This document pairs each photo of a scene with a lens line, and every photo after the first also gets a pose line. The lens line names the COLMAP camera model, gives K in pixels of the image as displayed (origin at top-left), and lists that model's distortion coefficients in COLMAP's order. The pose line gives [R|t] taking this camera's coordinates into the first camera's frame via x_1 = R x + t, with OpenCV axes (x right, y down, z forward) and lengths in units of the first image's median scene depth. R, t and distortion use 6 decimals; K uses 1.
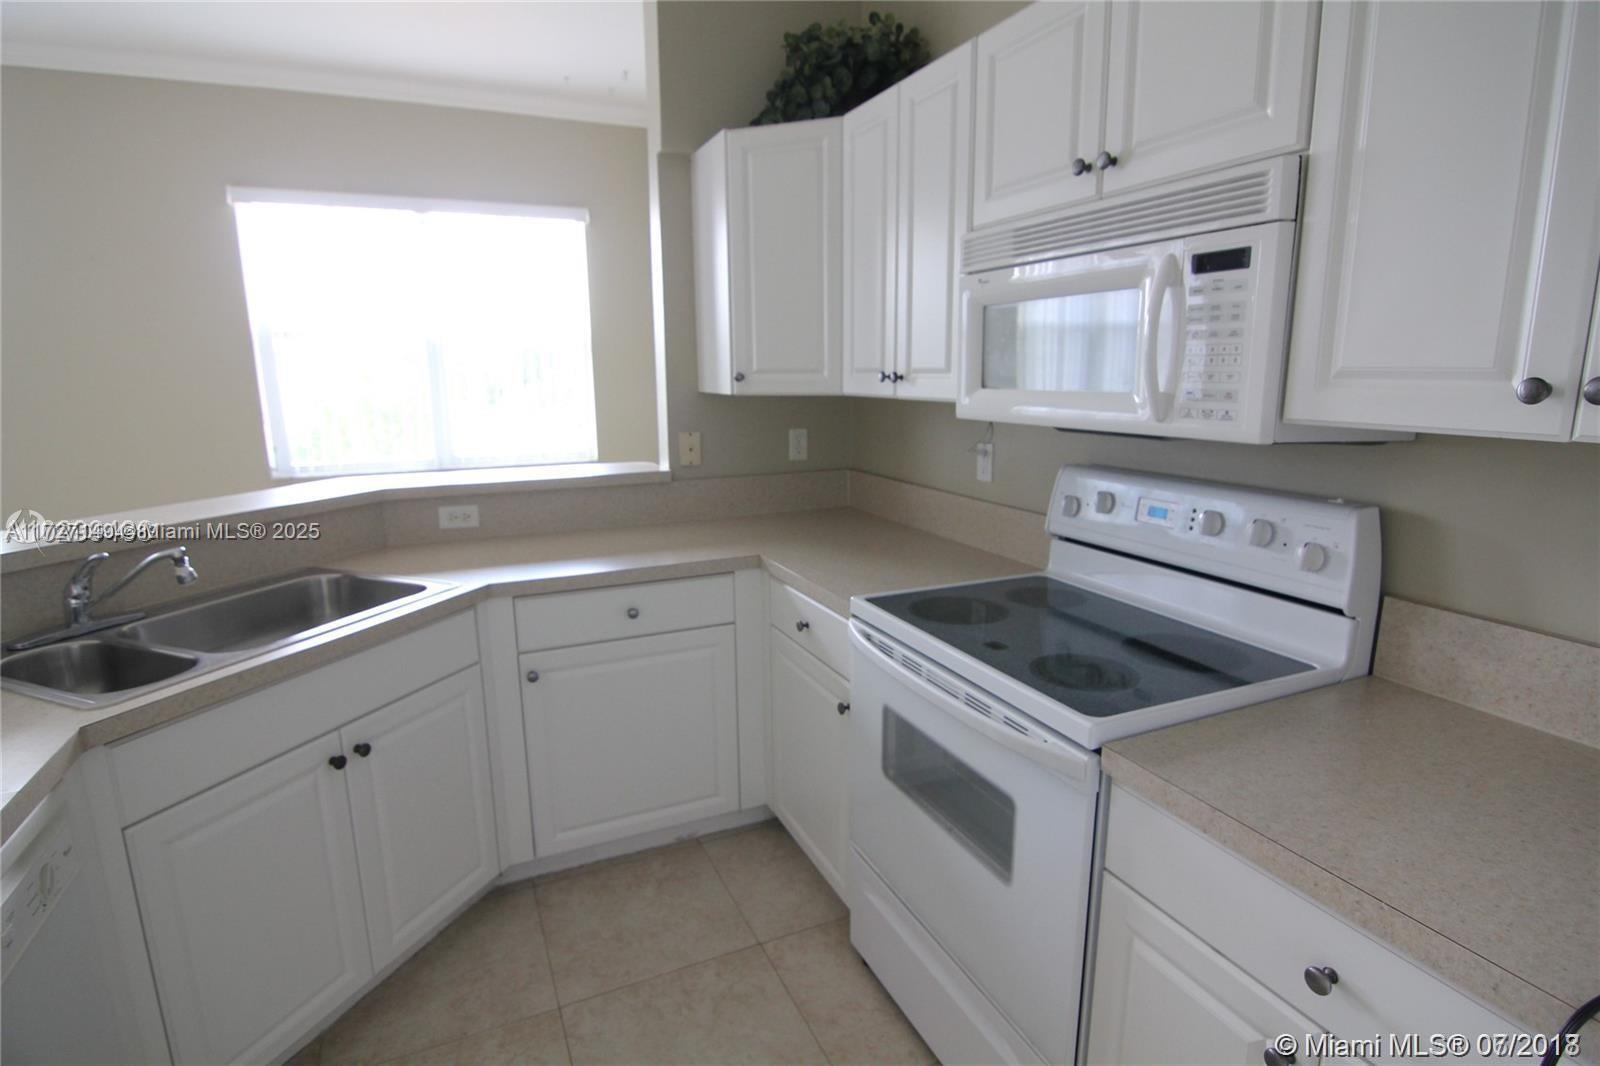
lens RADIAL K [[812.4, 0, 799.5], [0, 812.4, 535.6], [0, 0, 1]] dist [0.001288, -0.019425]
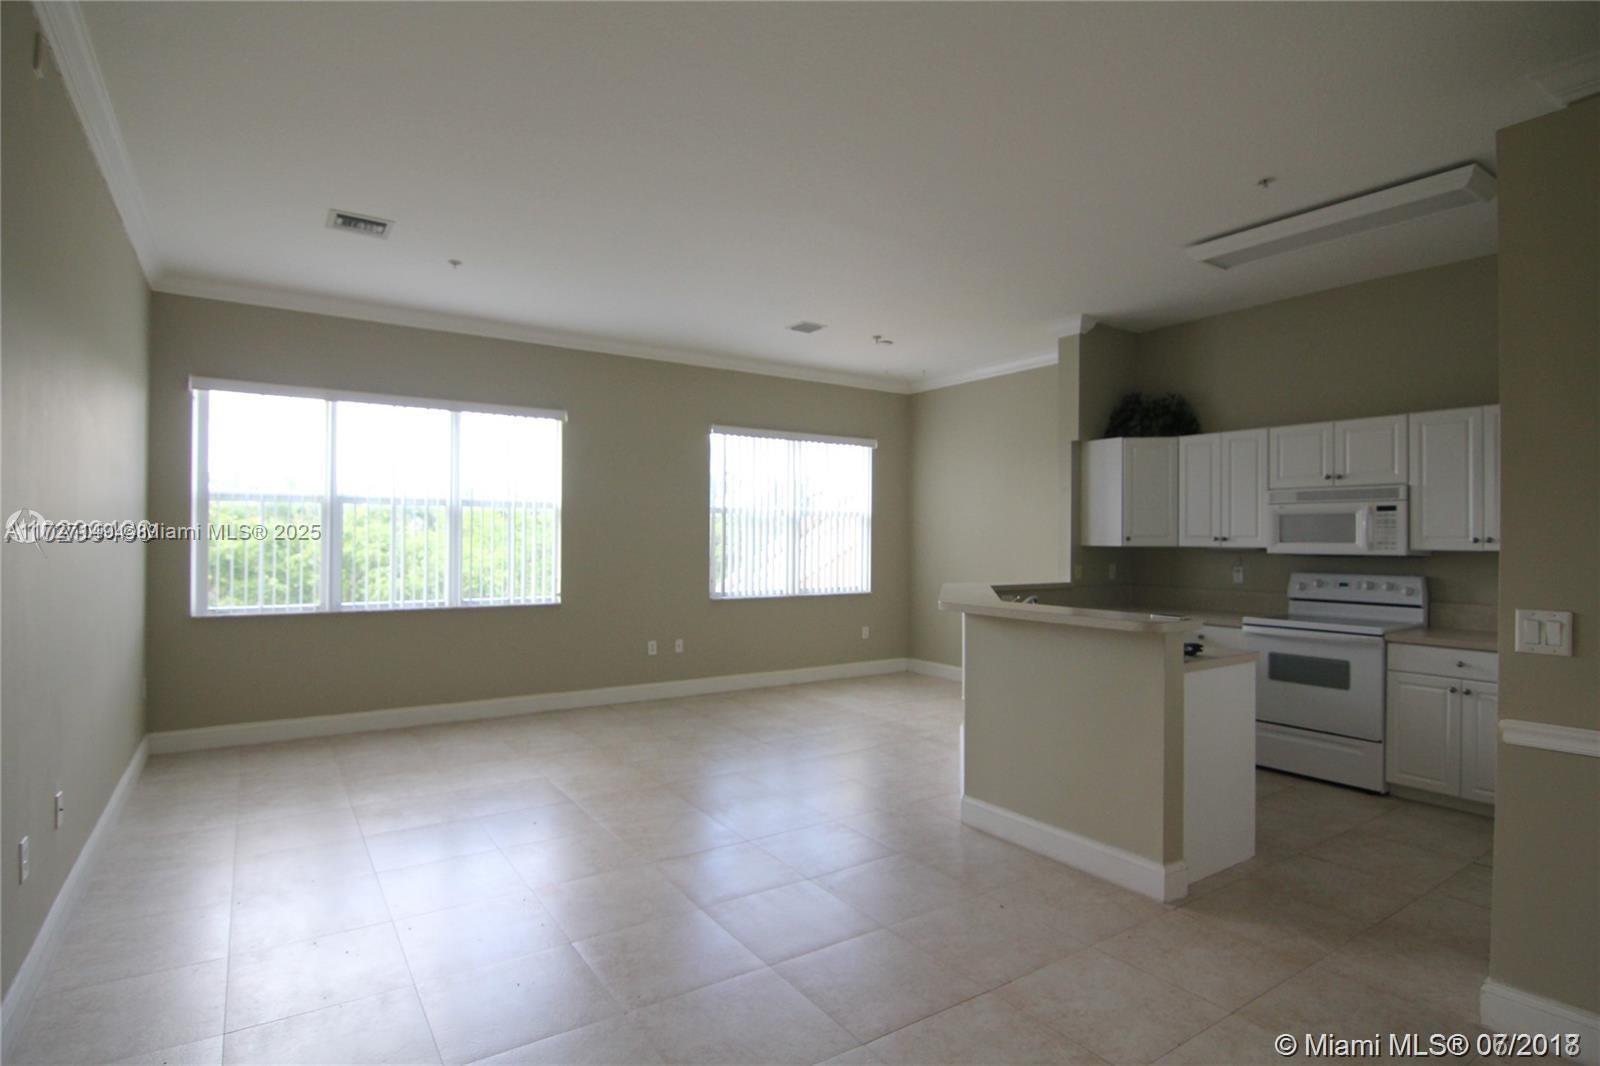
lens RADIAL K [[812.4, 0, 799.5], [0, 812.4, 535.6], [0, 0, 1]] dist [0.001288, -0.019425]
pose [[0.986173, 0.014220, 0.165108, -1.970431], [0.020095, 0.978699, -0.204316, 0.353591], [-0.164497, 0.204809, 0.964880, -1.523847]]
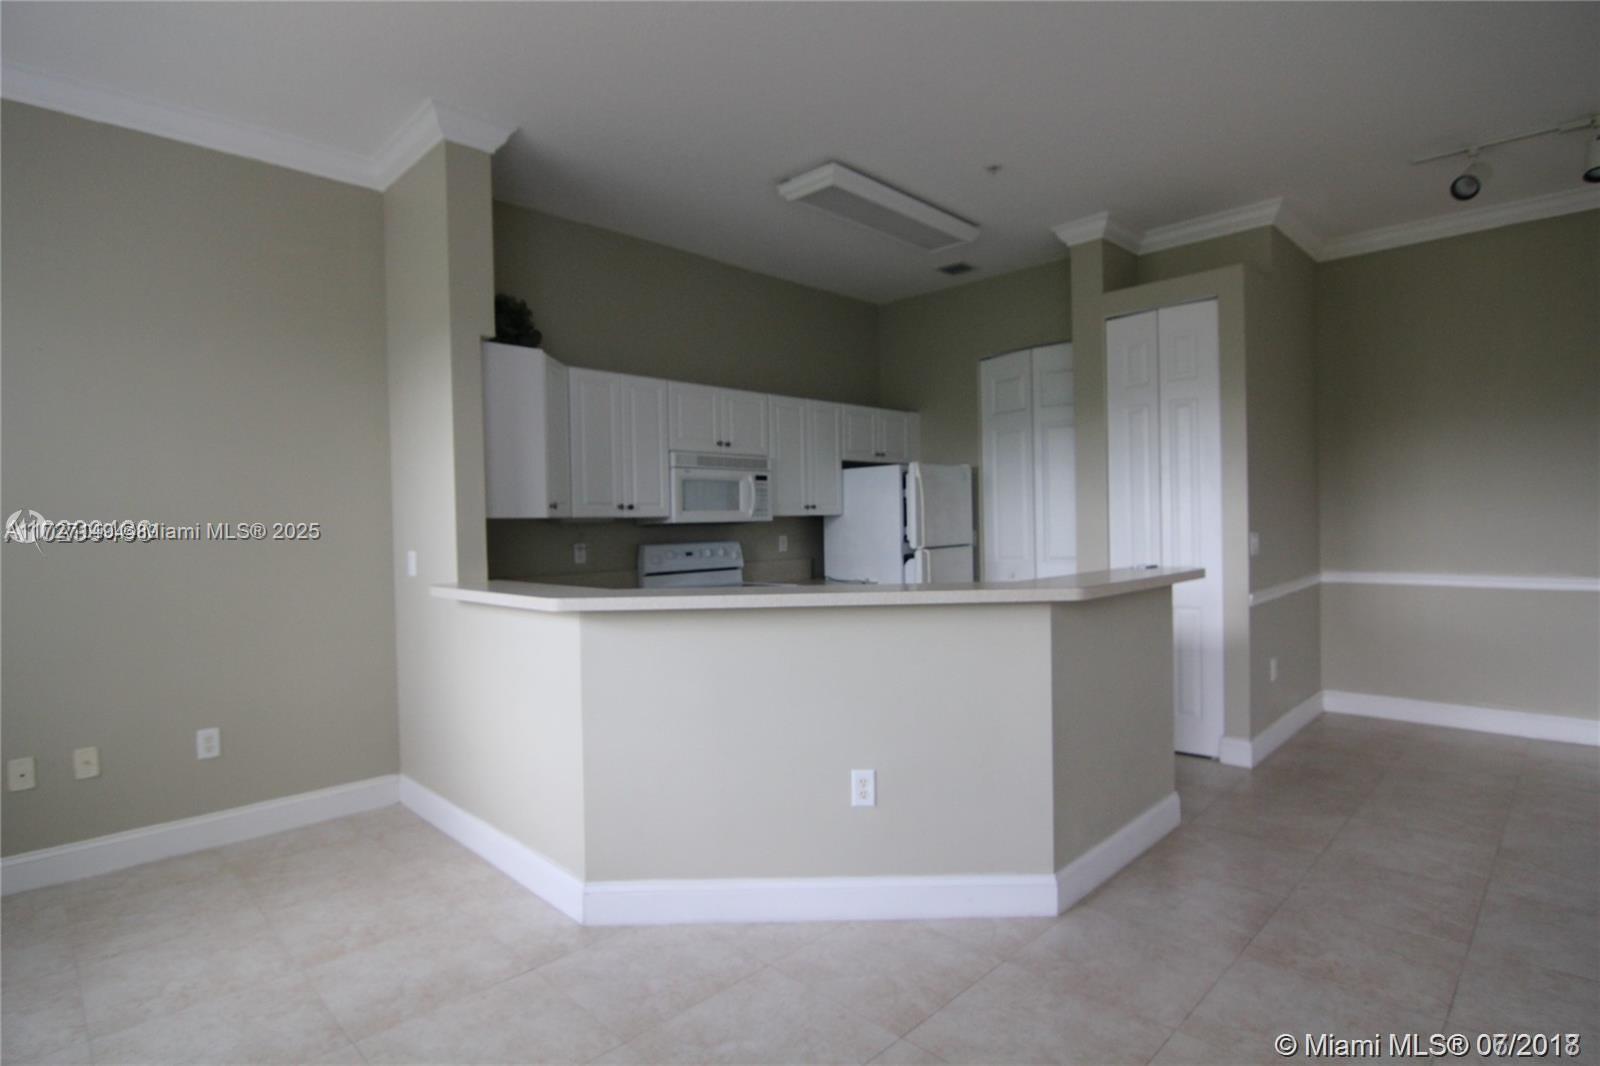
lens RADIAL K [[812.4, 0, 799.5], [0, 812.4, 535.6], [0, 0, 1]] dist [0.001288, -0.019425]
pose [[-0.354491, -0.001019, 0.935059, -2.384290], [0.211432, 0.974012, 0.081218, -0.242345], [-0.910842, 0.226492, -0.345063, 1.615356]]
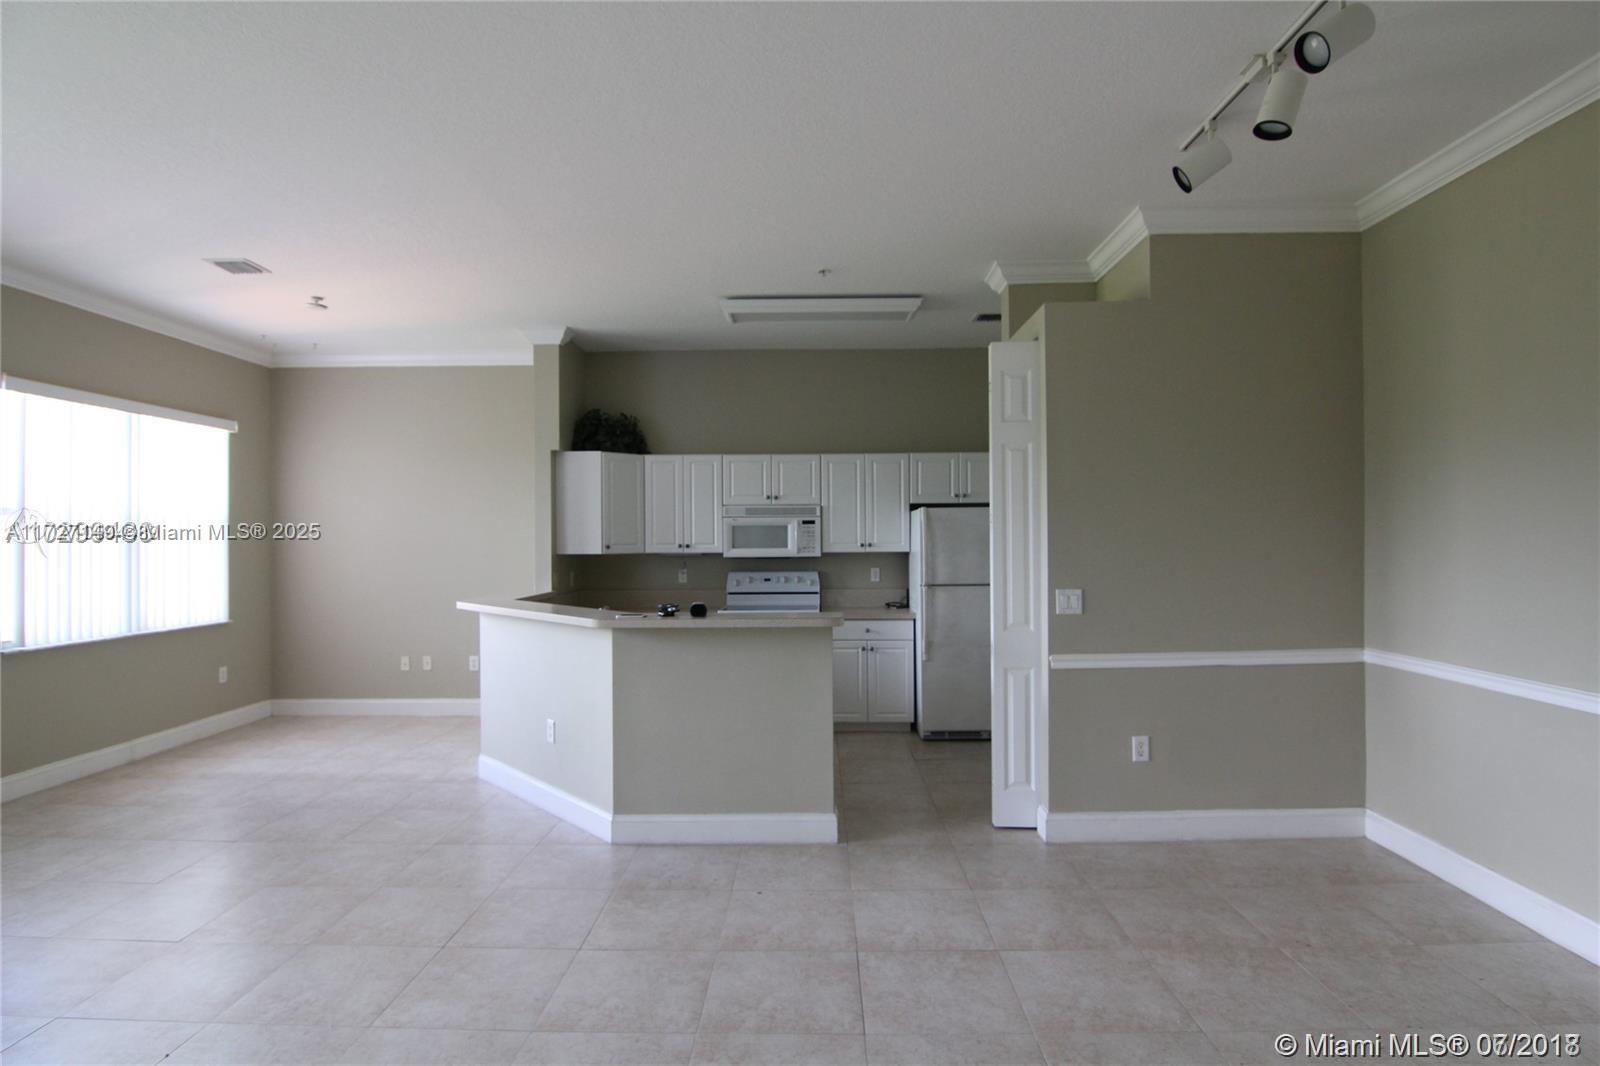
lens RADIAL K [[817.1, 0, 803.7], [0, 817.1, 535.2], [0, 0, 1]] dist [-0.010879, -0.011526]
pose [[0.426956, 0.009259, 0.904225, -2.943230], [0.186110, 0.977640, -0.097888, 0.172651], [-0.884913, 0.210080, 0.415686, -0.786517]]
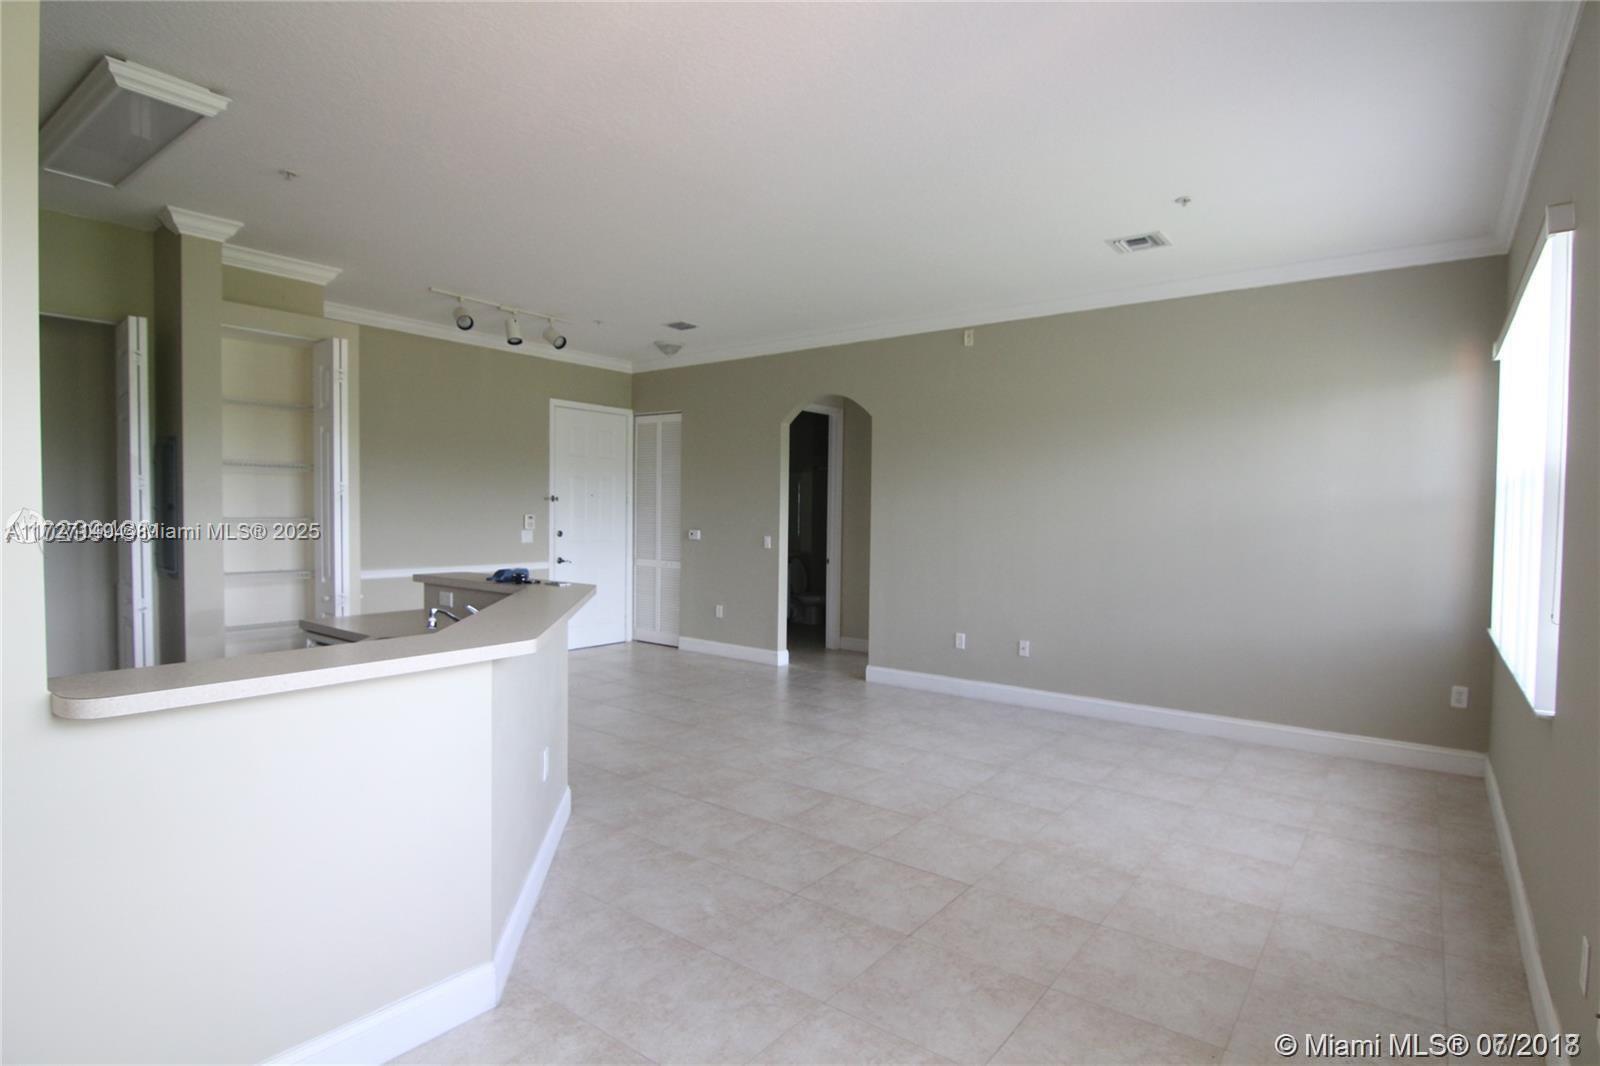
lens RADIAL K [[817.1, 0, 803.7], [0, 817.1, 535.2], [0, 0, 1]] dist [-0.010879, -0.011526]
pose [[-0.878764, 0.012117, -0.477102, -0.620809], [-0.101974, 0.971825, 0.212504, -0.600345], [0.466235, 0.235393, -0.852769, 2.843469]]
